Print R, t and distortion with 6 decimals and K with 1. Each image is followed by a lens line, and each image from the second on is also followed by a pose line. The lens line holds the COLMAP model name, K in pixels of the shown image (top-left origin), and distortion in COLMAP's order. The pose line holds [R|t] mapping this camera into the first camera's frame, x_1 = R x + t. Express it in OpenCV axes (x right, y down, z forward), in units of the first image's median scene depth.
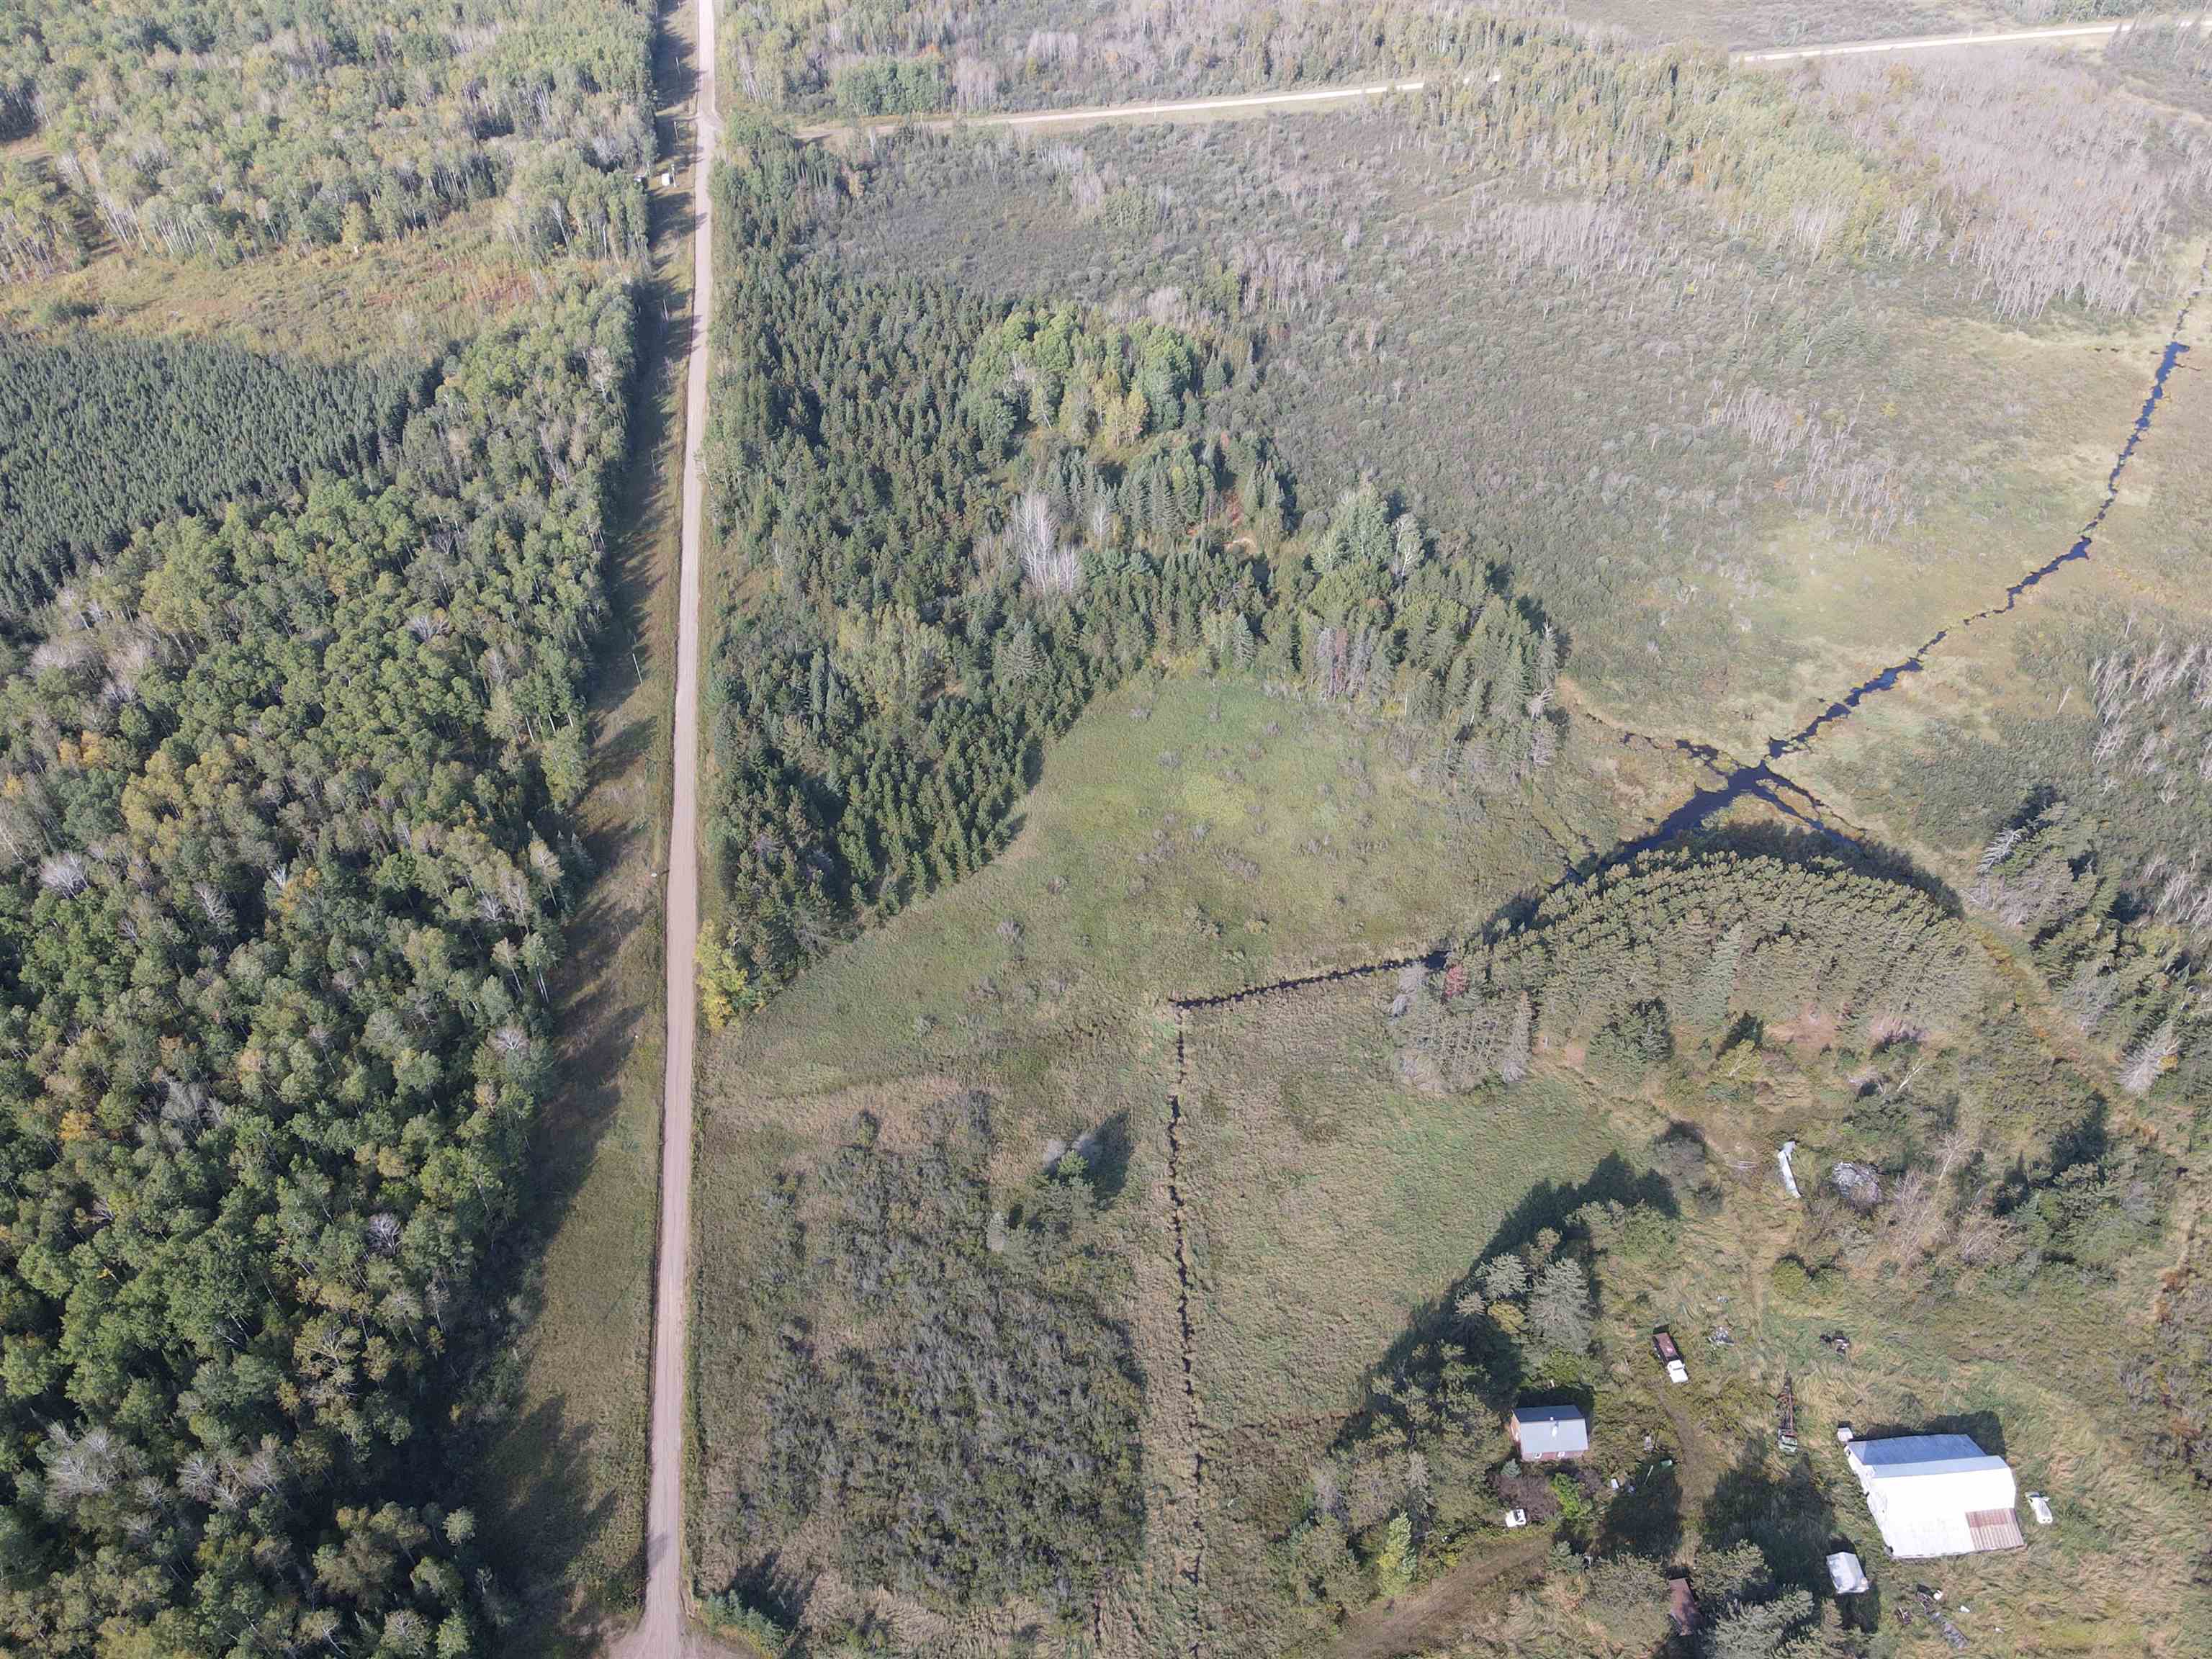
lens RADIAL K [[1615.4, 0, 1099.7], [0, 1615.4, 827.9], [0, 0, 1]] dist [0.005386, 0.021808]
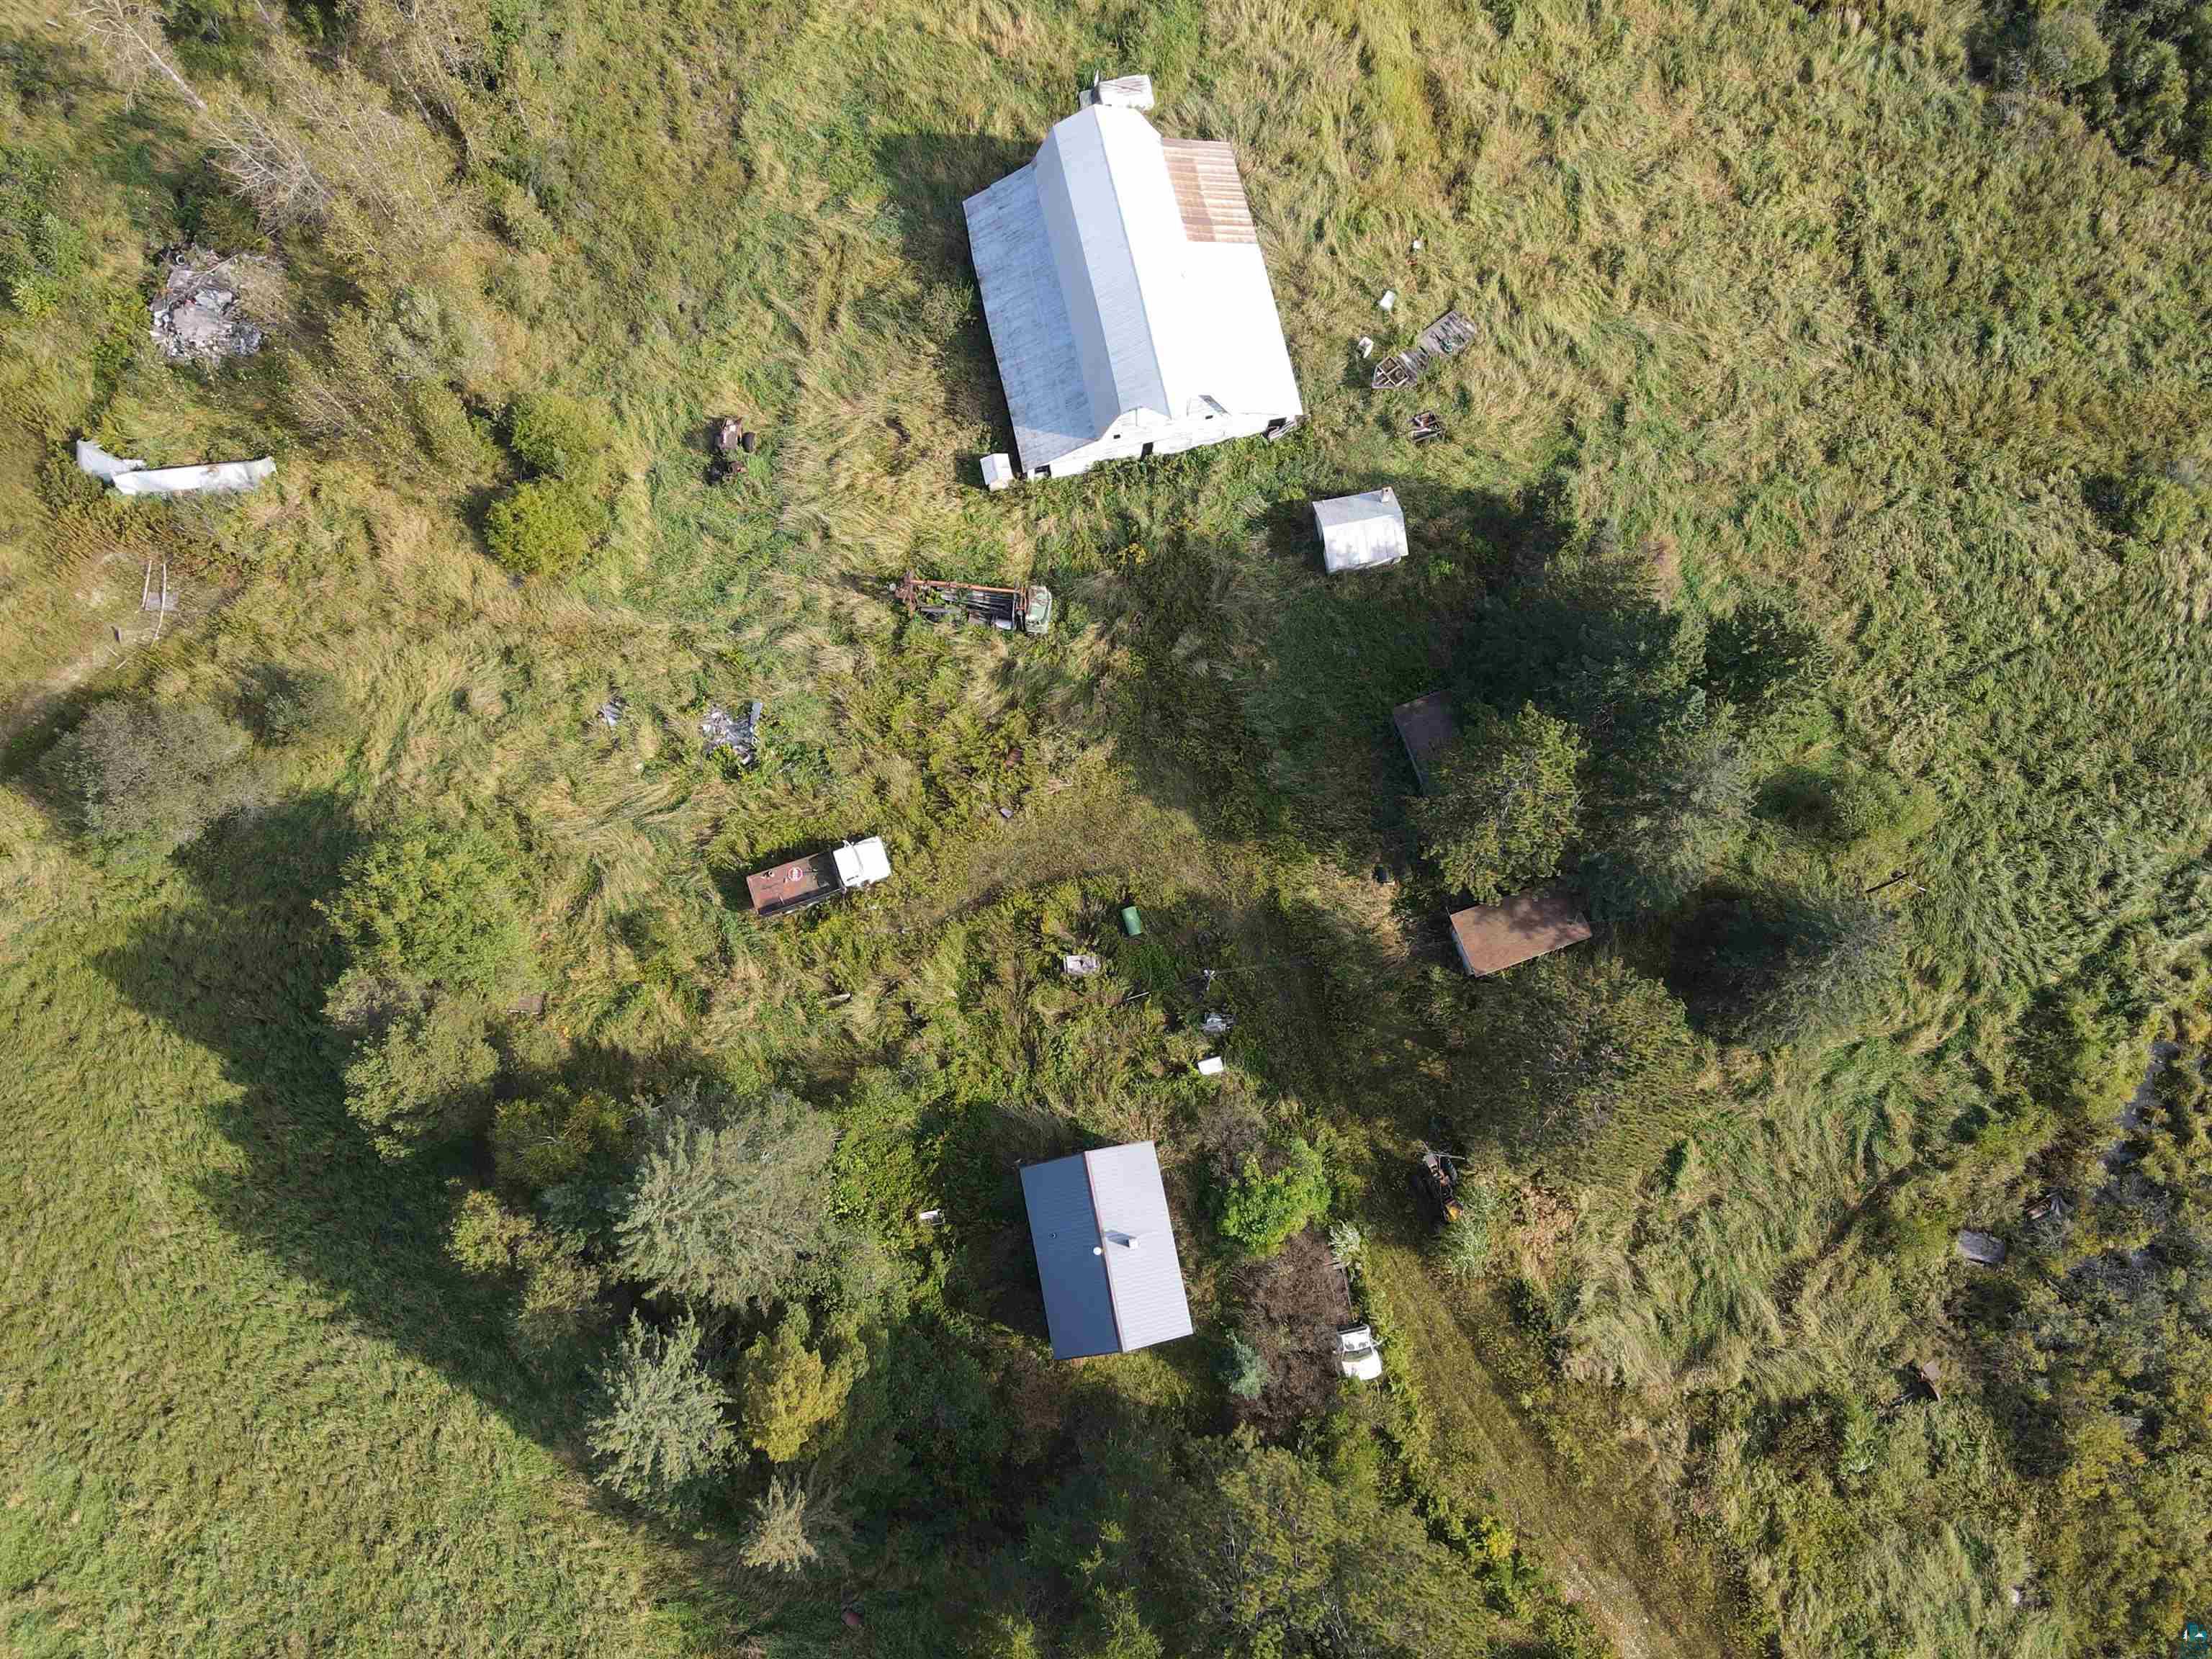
lens RADIAL K [[1615.4, 0, 1099.8], [0, 1615.4, 837.6], [0, 0, 1]] dist [0.005386, 0.021808]
pose [[-0.135079, -0.960073, 0.244975, 0.207279], [0.683033, 0.088882, 0.724960, 0.087713], [-0.717788, 0.265253, 0.643755, 0.566808]]
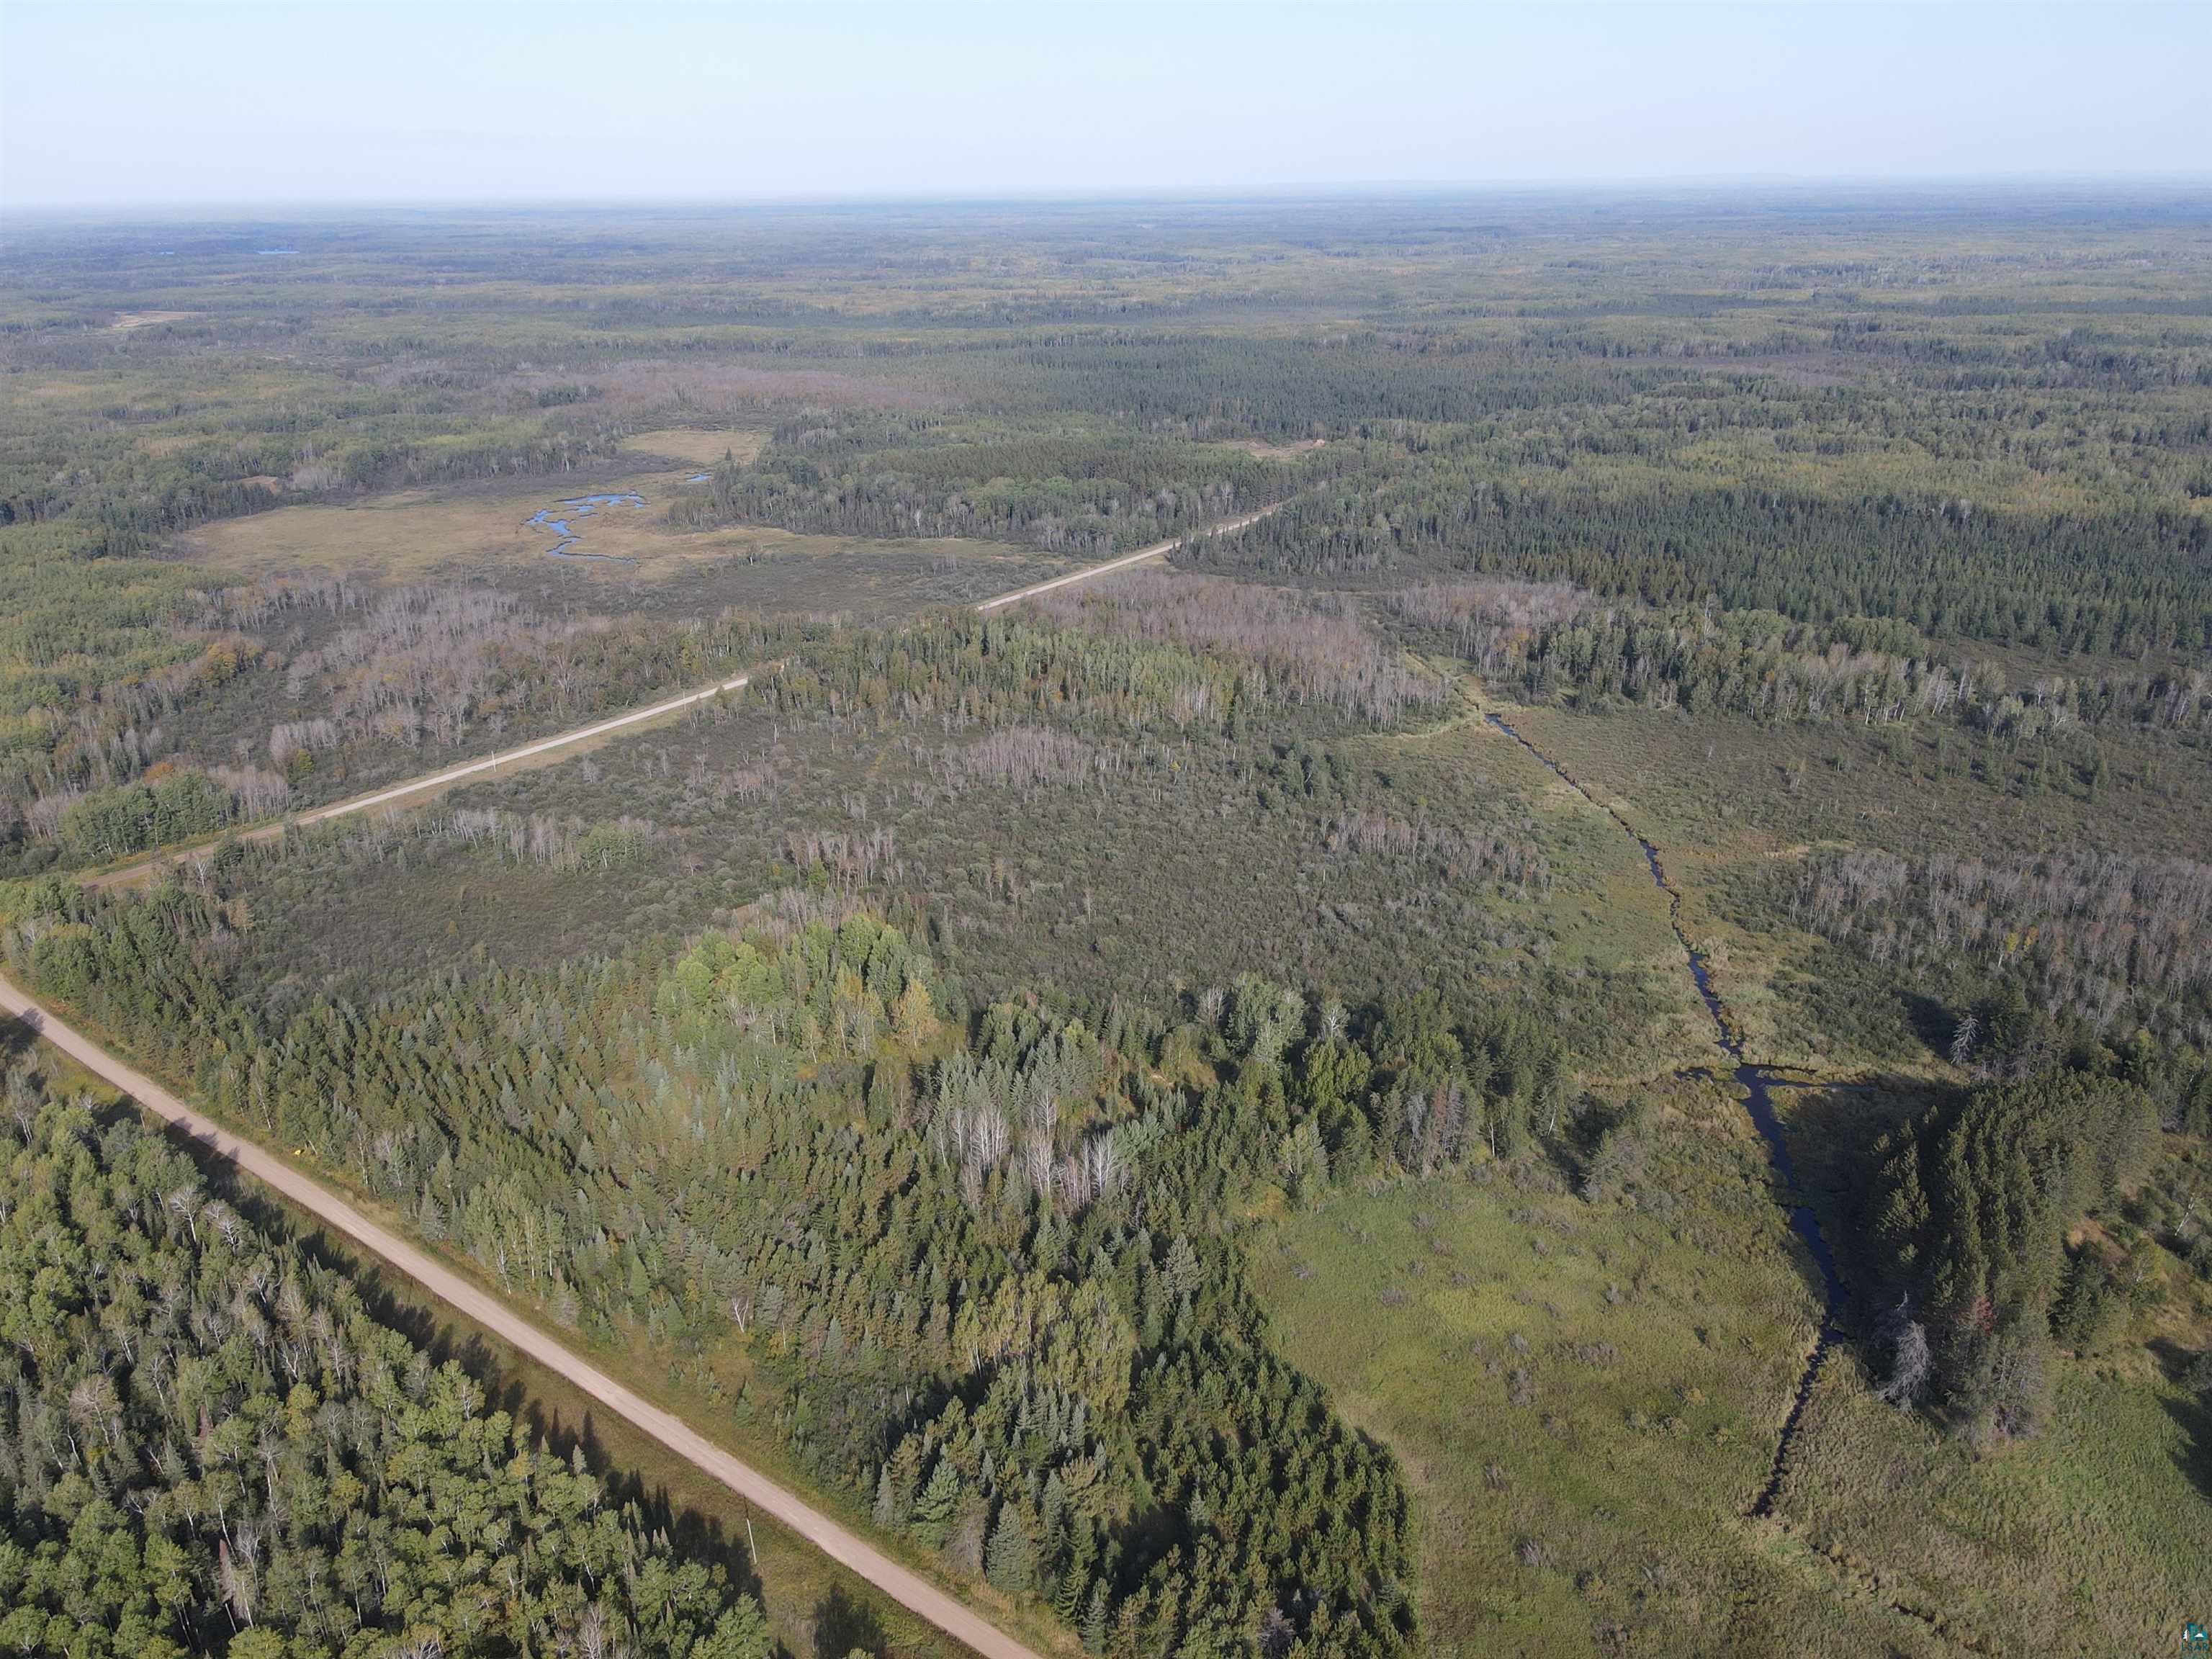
lens RADIAL K [[1615.4, 0, 1091.2], [0, 1615.4, 842.3], [0, 0, 1]] dist [0.005386, 0.021808]
pose [[0.730302, -0.252461, 0.634761, -0.618545], [0.459686, 0.868966, -0.183265, -0.187311], [-0.505319, 0.425630, 0.750661, 0.386329]]
